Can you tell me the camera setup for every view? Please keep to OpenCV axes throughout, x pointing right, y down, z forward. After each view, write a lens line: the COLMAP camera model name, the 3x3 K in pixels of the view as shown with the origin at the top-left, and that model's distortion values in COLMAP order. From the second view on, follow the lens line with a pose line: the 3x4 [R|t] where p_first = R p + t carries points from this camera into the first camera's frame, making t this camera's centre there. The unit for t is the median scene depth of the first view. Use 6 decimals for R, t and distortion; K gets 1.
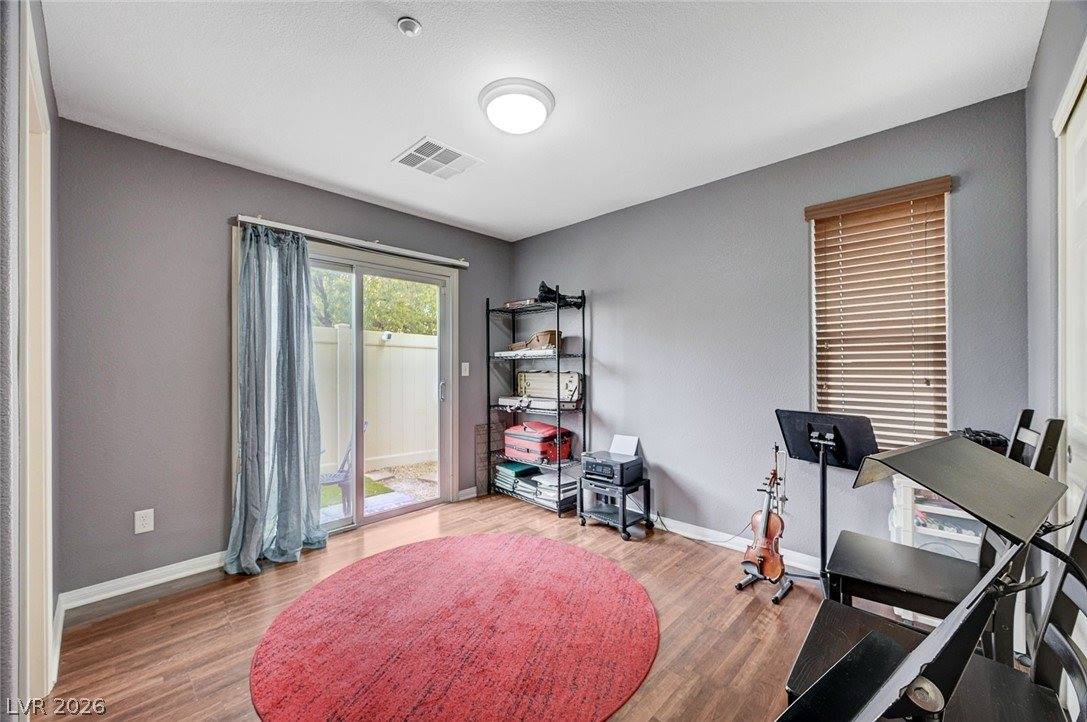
lens RADIAL K [[429.8, 0, 543.8], [0, 429.8, 373.8], [0, 0, 1]] dist [0.000834, 0.000315]
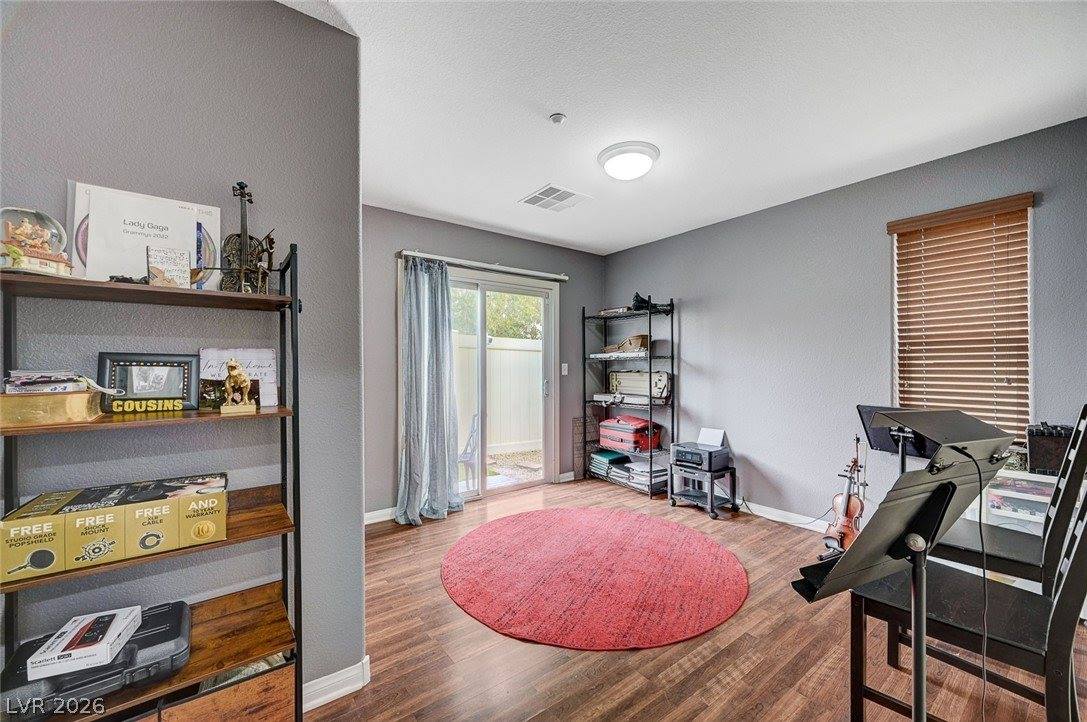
lens RADIAL K [[429.8, 0, 543.8], [0, 429.8, 373.8], [0, 0, 1]] dist [0.000834, 0.000315]
pose [[0.987327, 0.002922, -0.158669, -0.071564], [-0.002998, 0.999995, -0.000240, 0.003048], [0.158668, 0.000712, 0.987332, -0.189716]]
